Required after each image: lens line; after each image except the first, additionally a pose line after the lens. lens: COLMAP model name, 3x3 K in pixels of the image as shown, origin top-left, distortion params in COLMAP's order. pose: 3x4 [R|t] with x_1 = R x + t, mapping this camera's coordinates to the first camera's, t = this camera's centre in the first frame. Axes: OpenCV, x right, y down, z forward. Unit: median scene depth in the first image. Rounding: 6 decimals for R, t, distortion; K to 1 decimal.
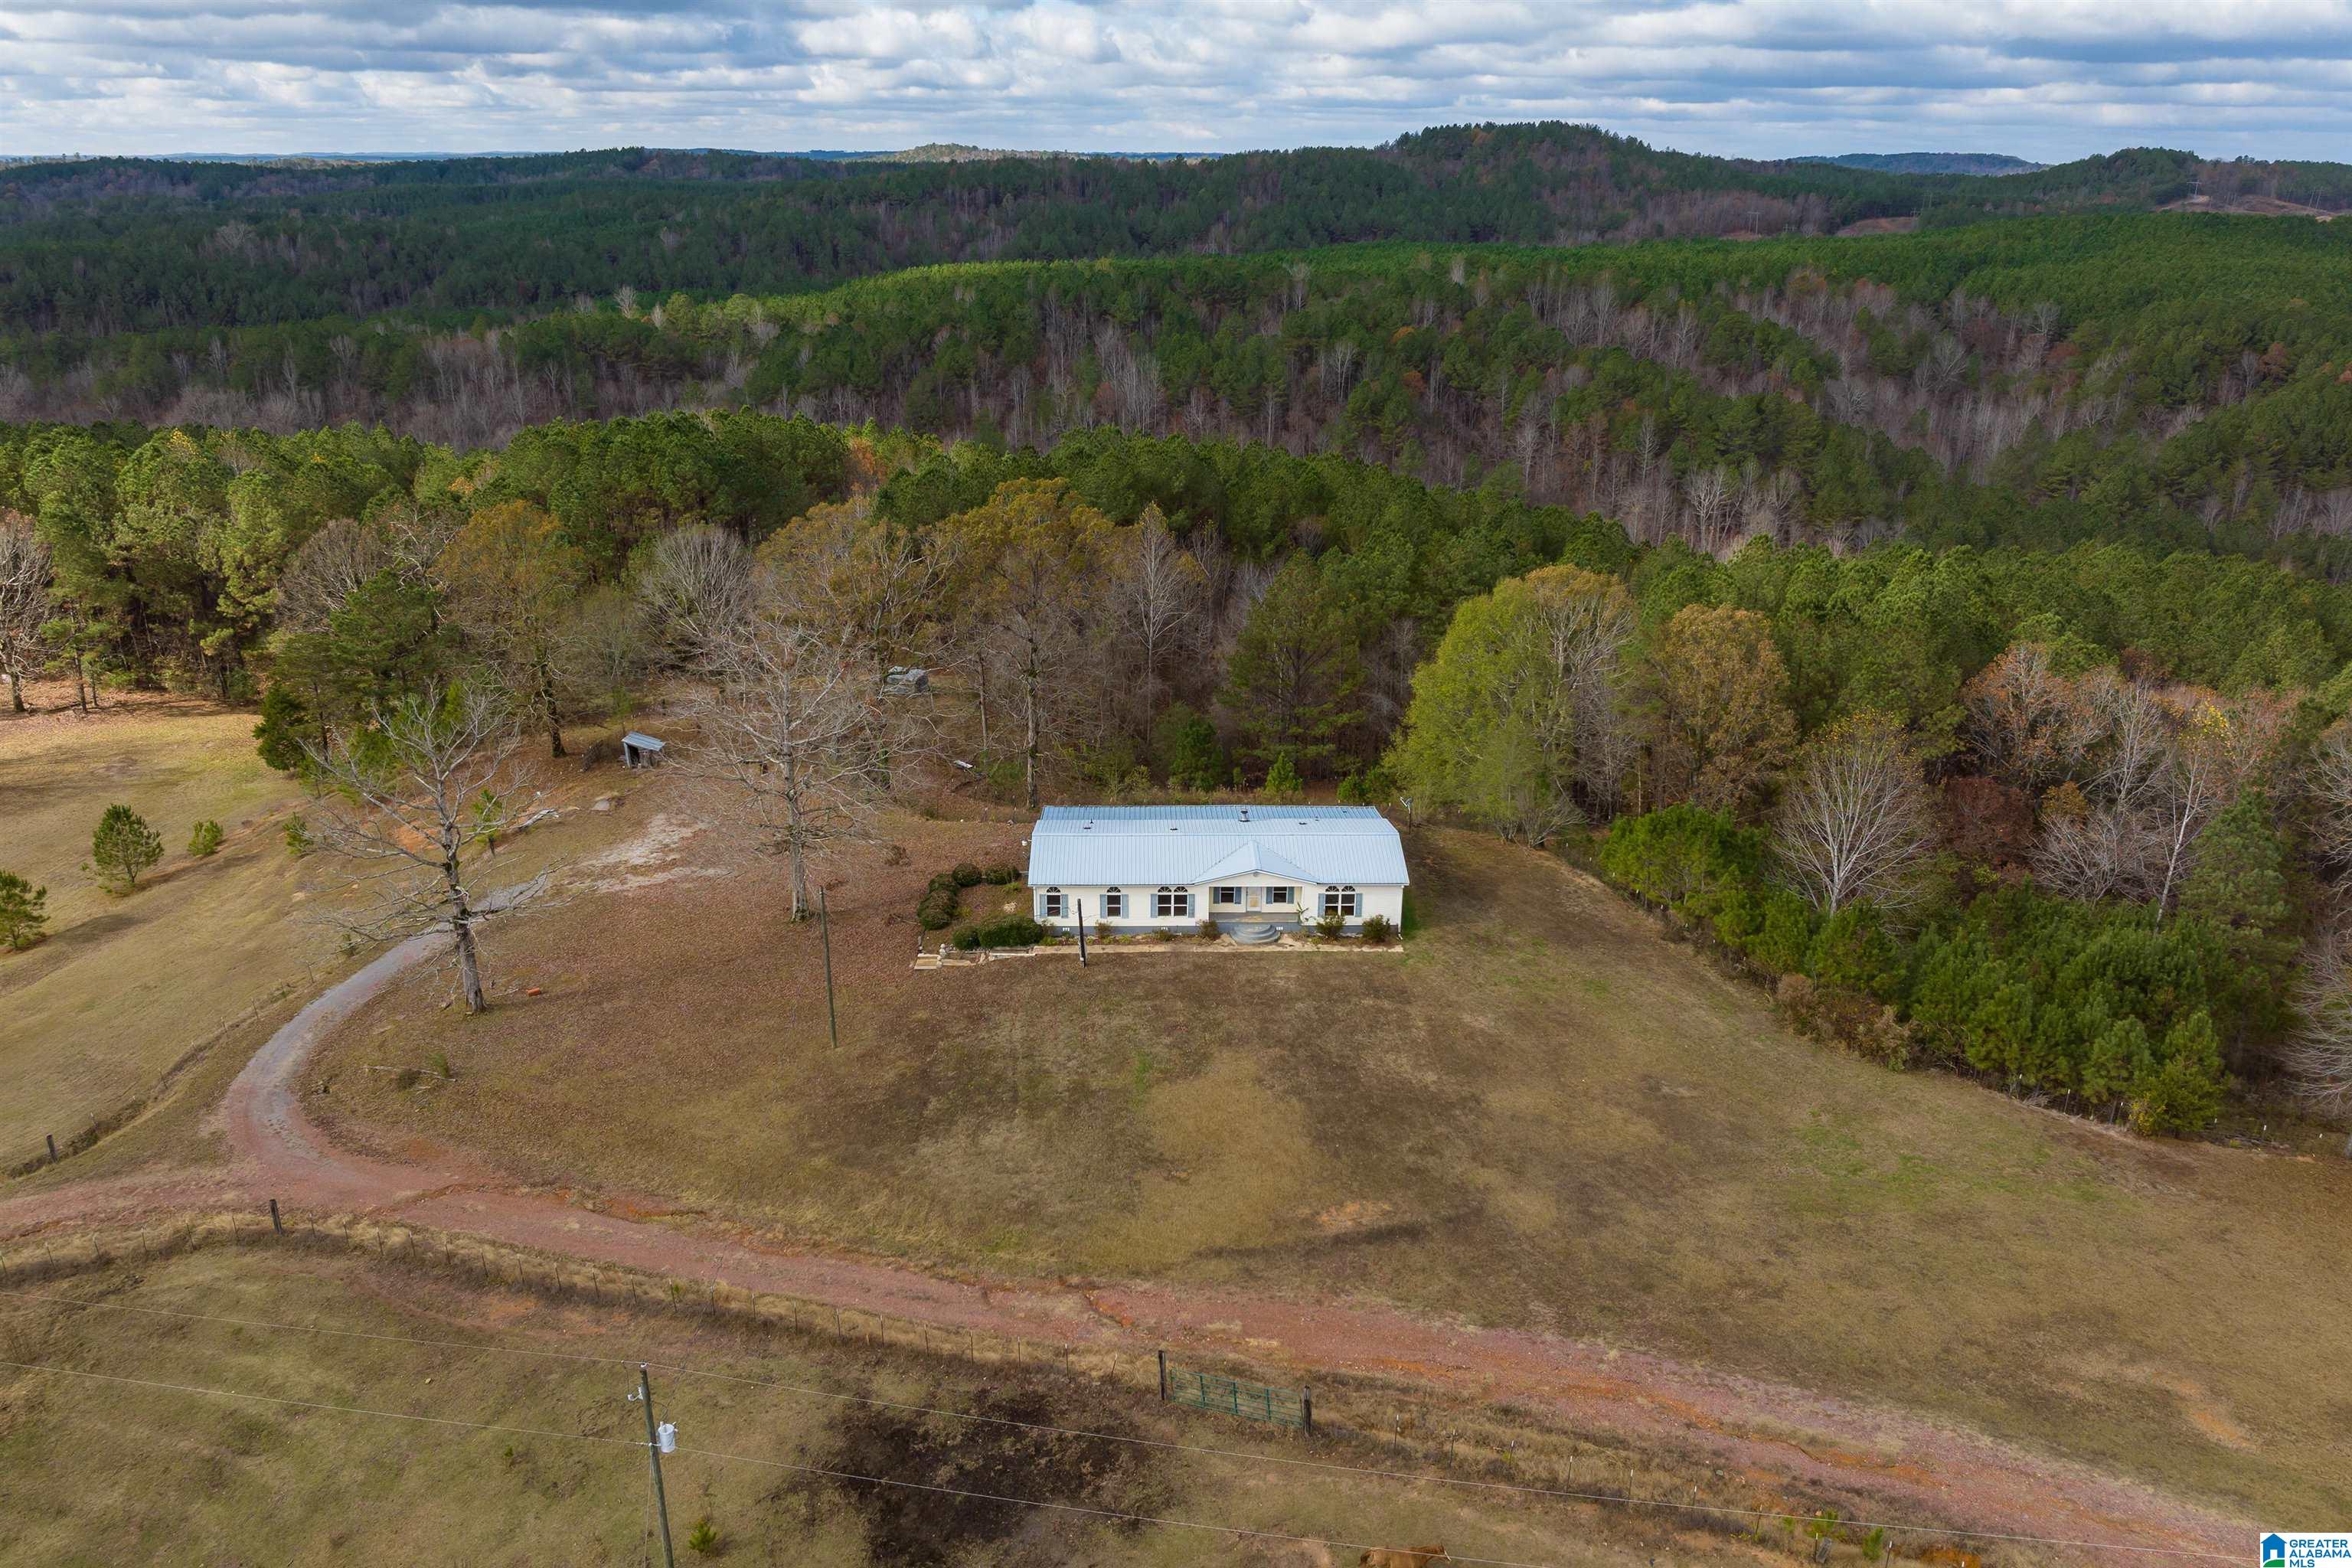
lens RADIAL K [[1658.2, 0, 1176.0], [0, 1658.2, 784.0], [0, 0, 1]] dist [-0.048751, 0.014504]
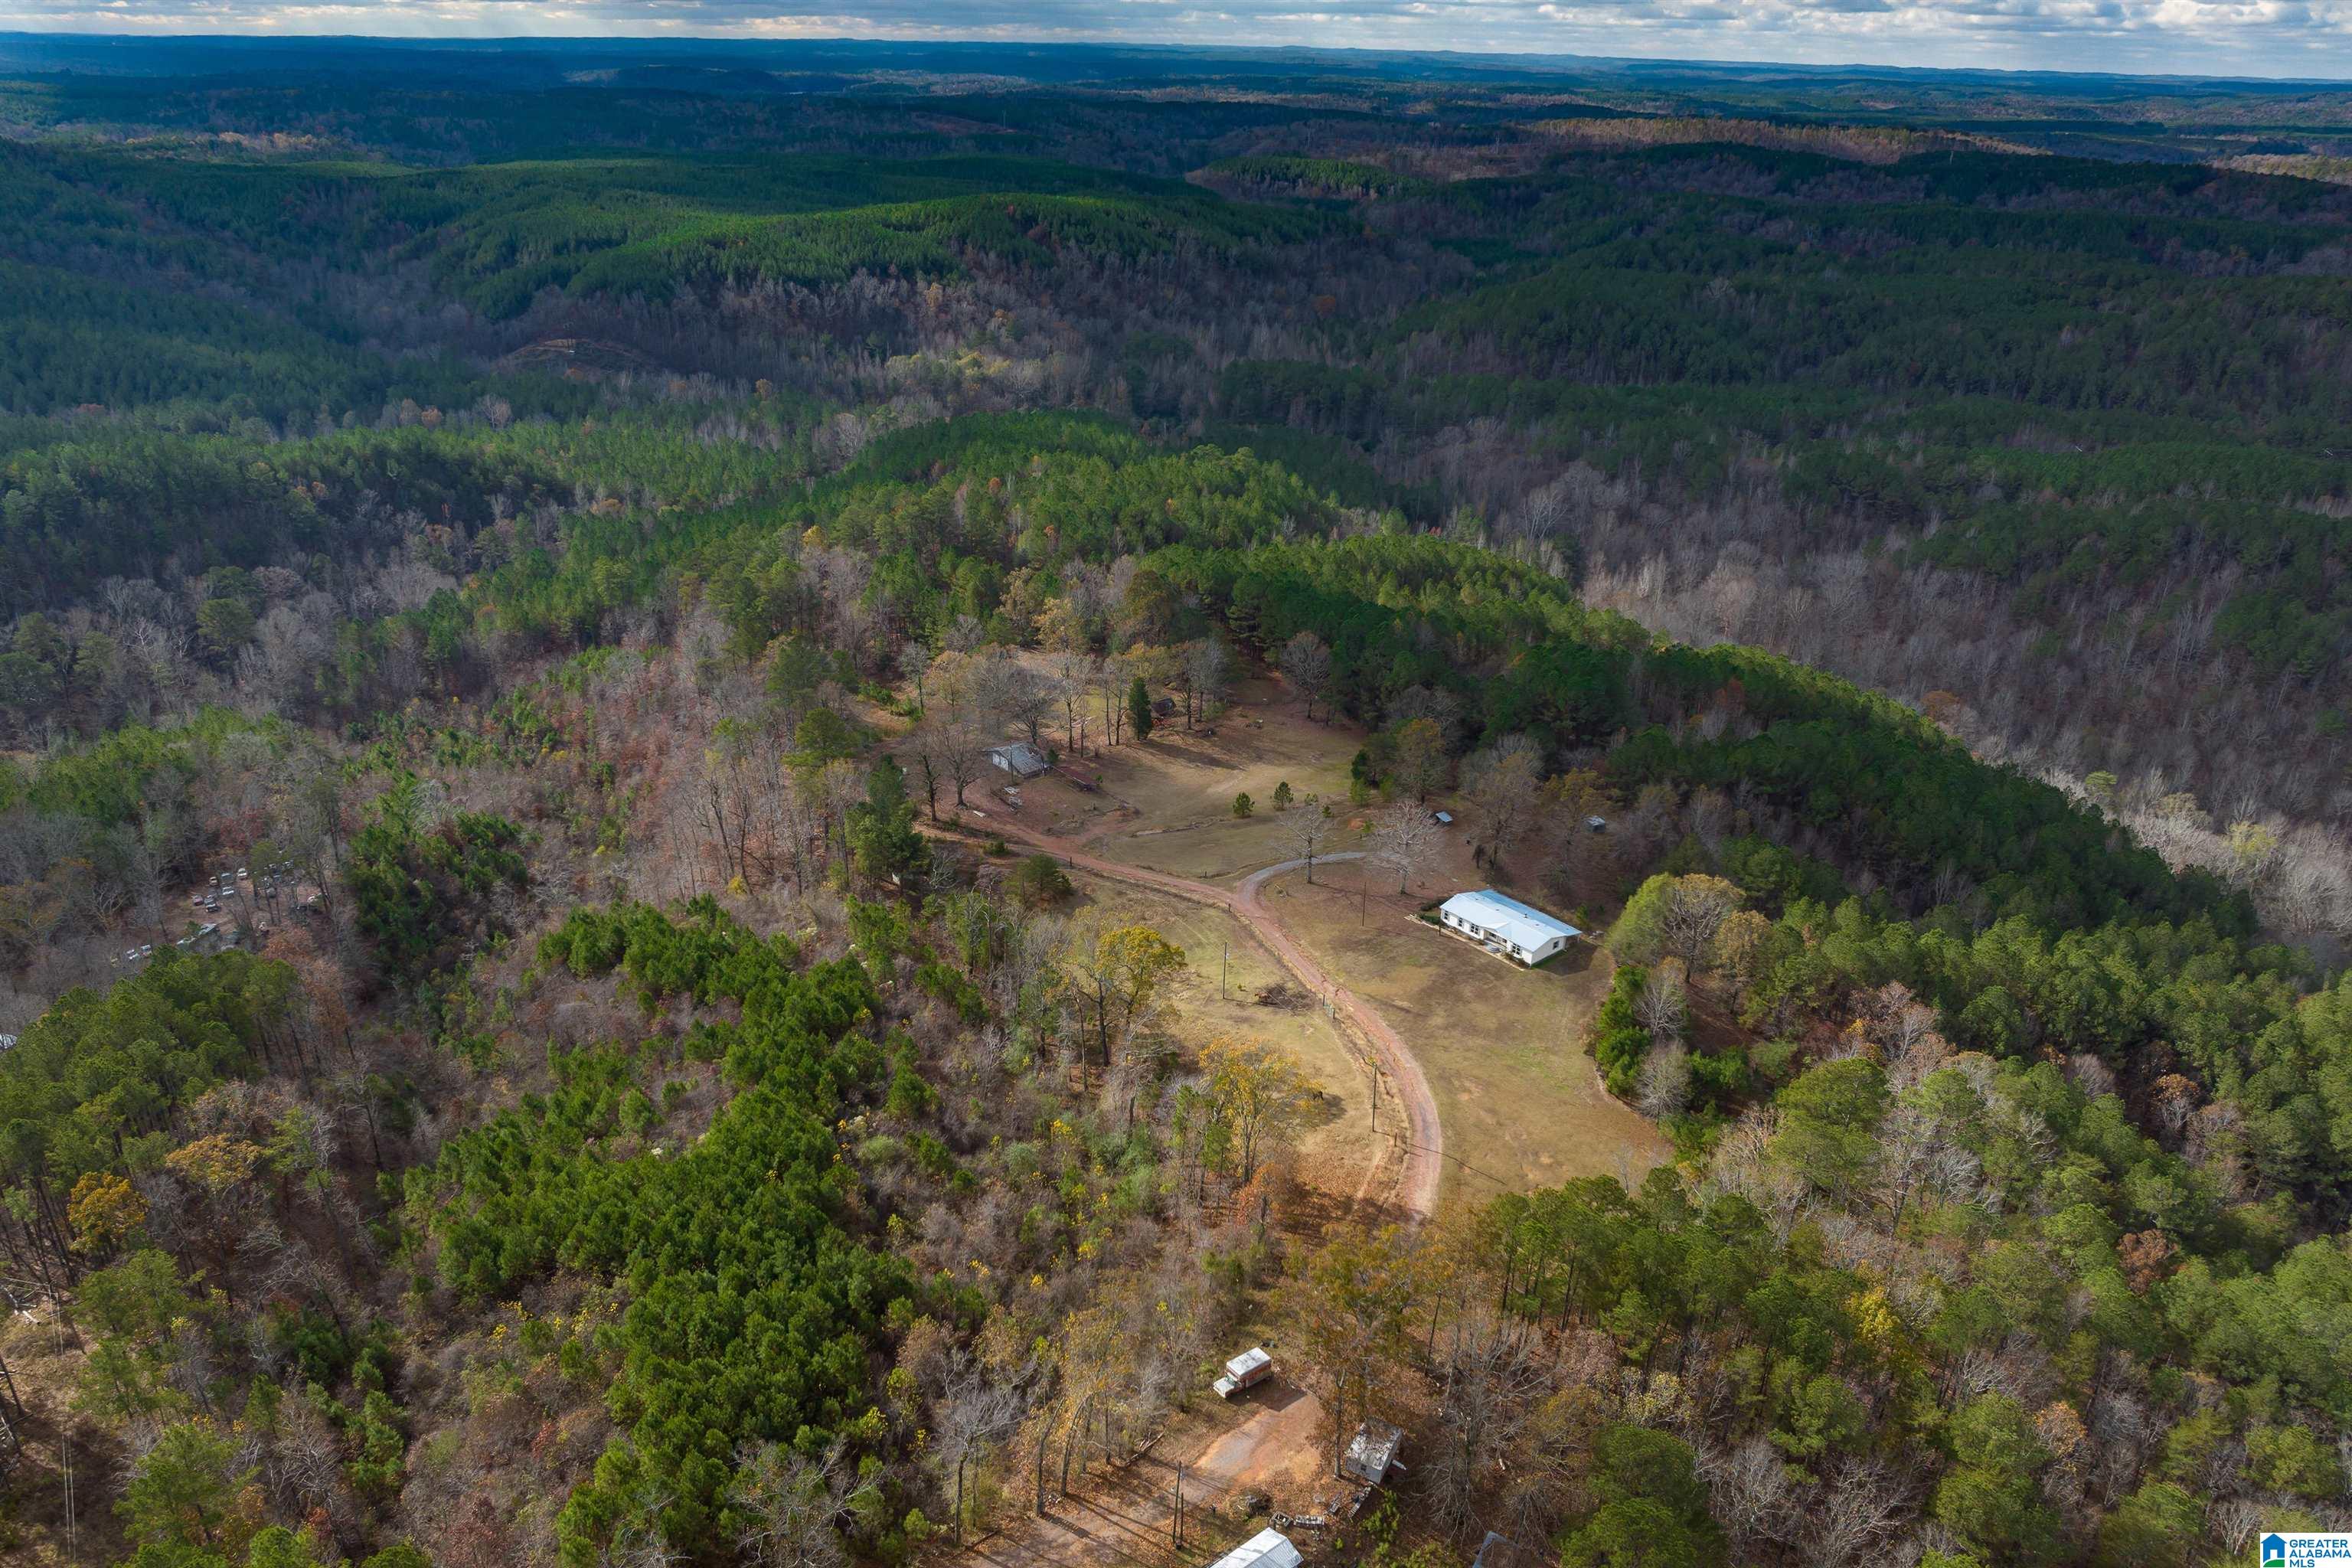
lens RADIAL K [[1674.9, 0, 1176.0], [0, 1674.9, 784.0], [0, 0, 1]] dist [-0.037940, -0.007253]
pose [[0.638967, 0.317257, -0.700764, 1.797801], [-0.289961, 0.943126, 0.162590, -0.549095], [0.712491, 0.099305, 0.694619, -1.676426]]
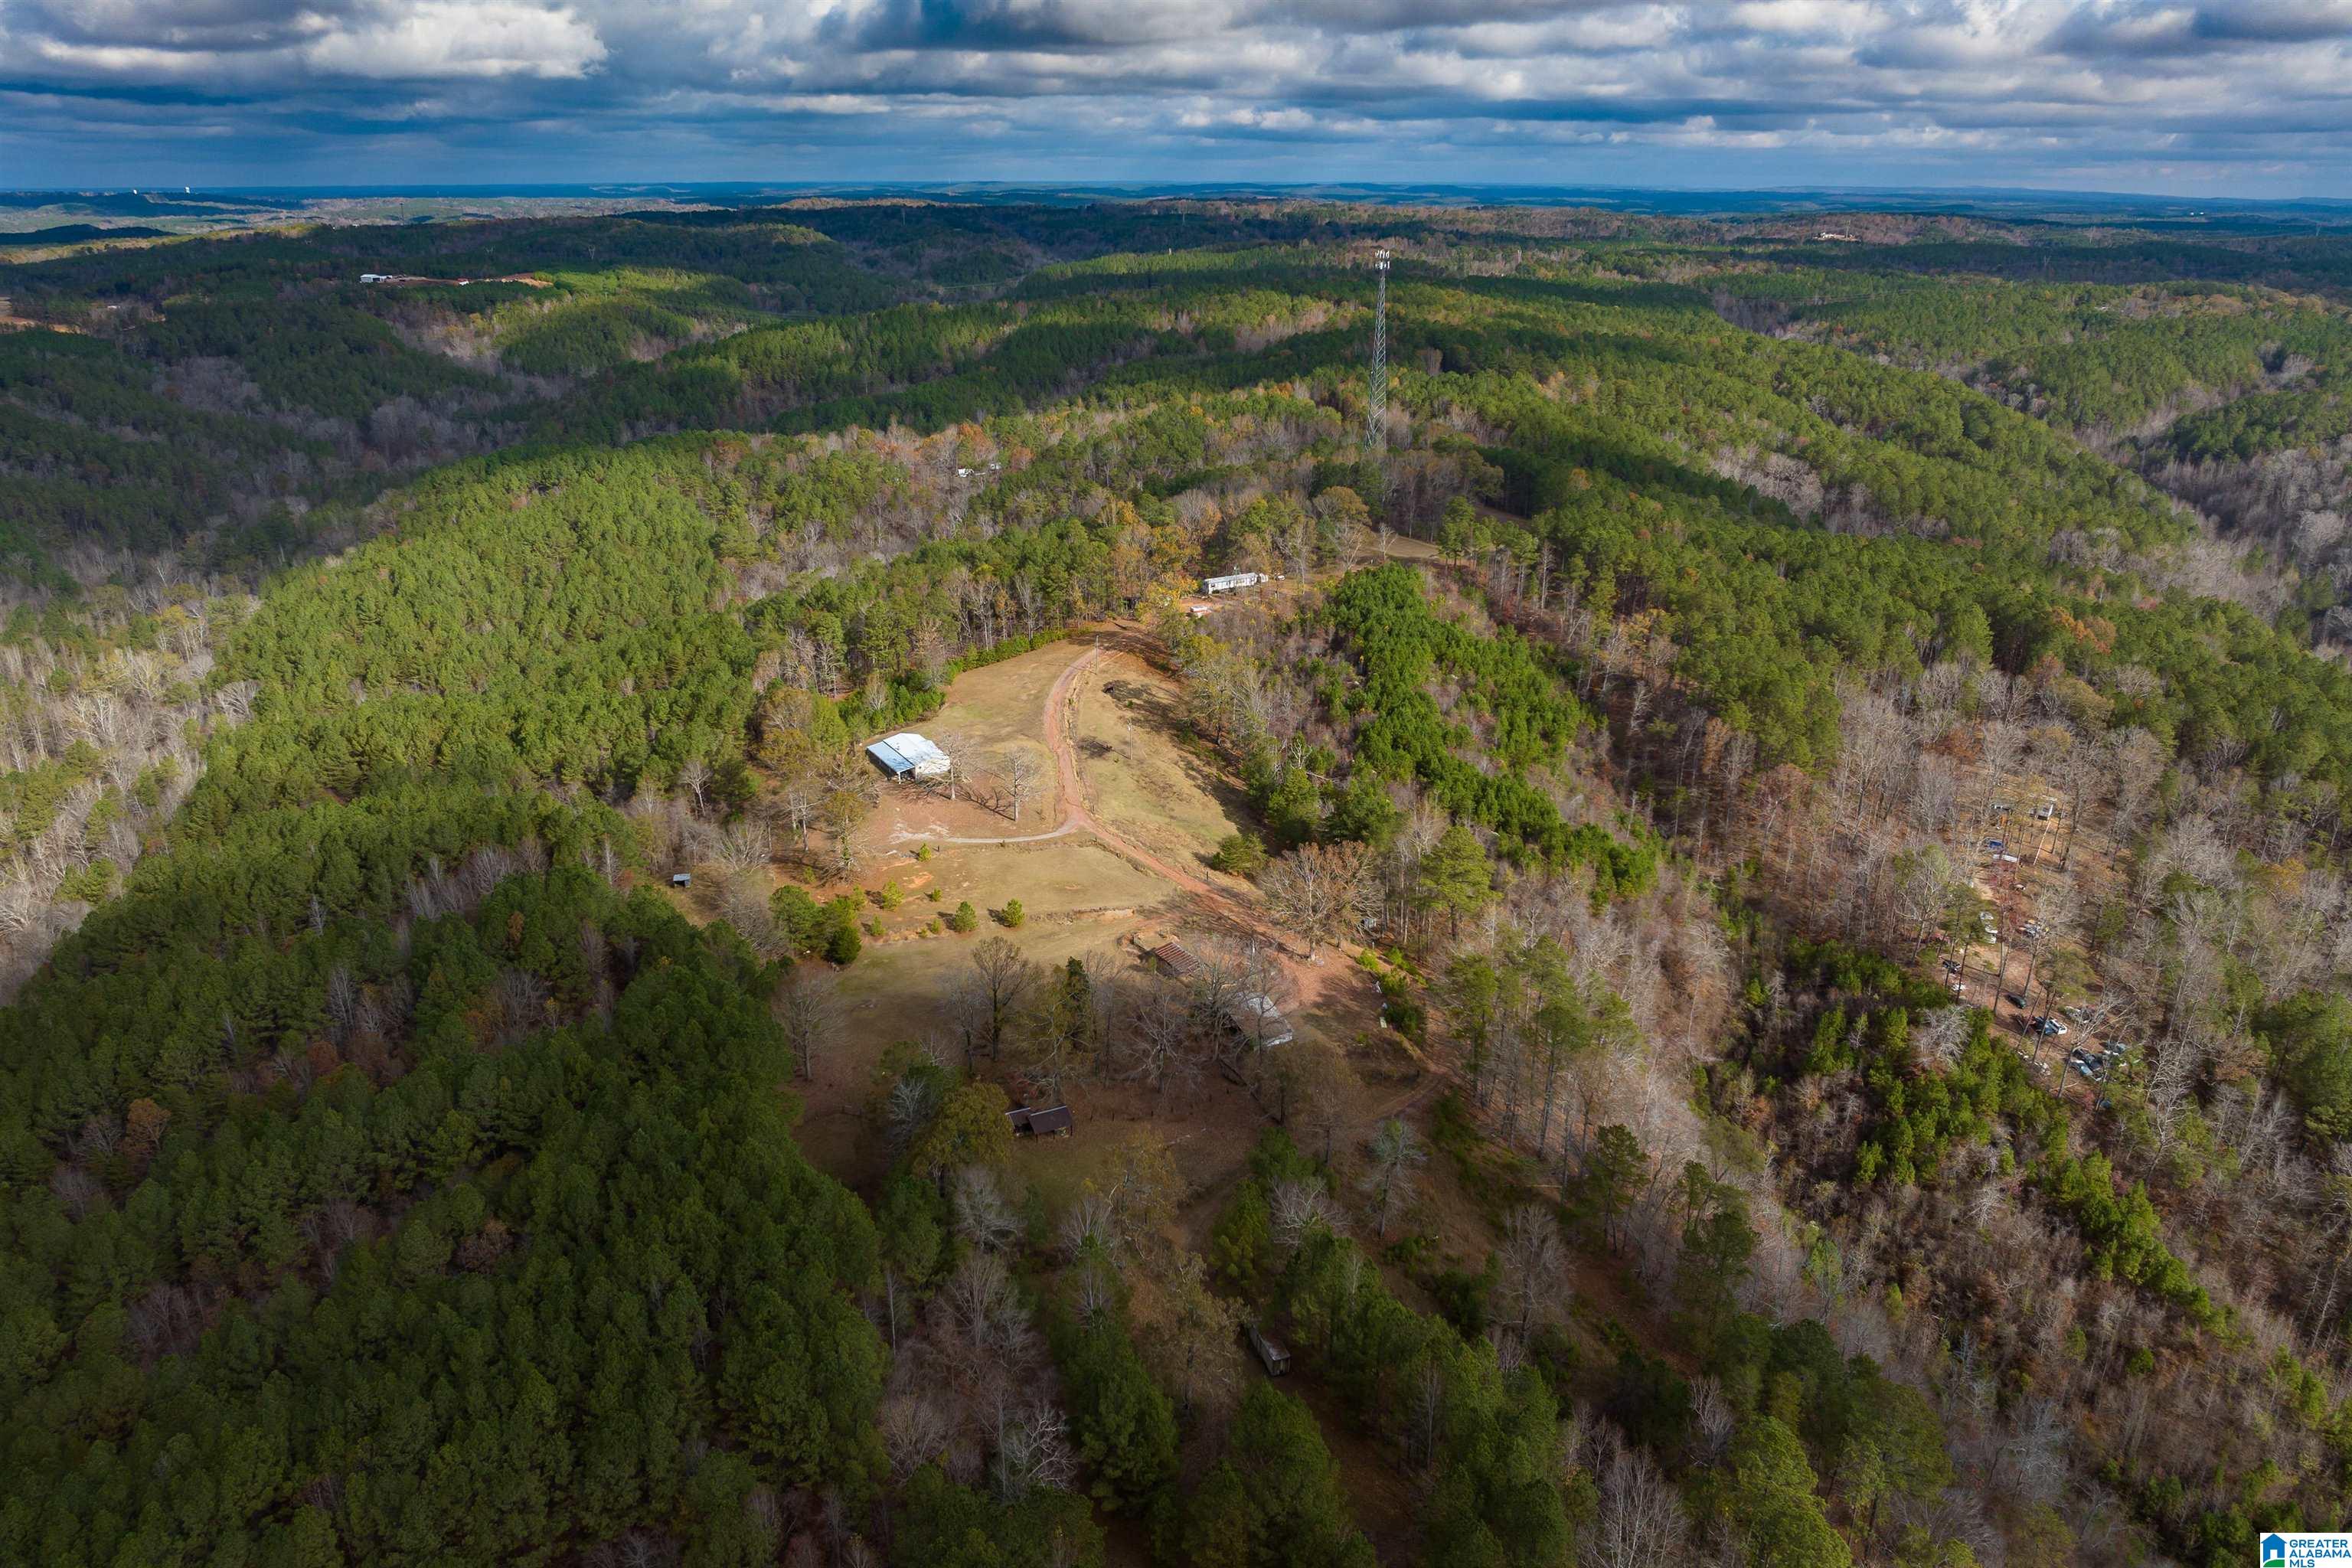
lens RADIAL K [[1654.3, 0, 1166.0], [0, 1654.3, 810.5], [0, 0, 1]] dist [-0.031308, 0.001545]
pose [[-0.489247, -0.321739, 0.810630, -3.919904], [0.301974, 0.809483, 0.503536, -1.840456], [-0.818199, 0.491142, -0.298880, 1.889676]]
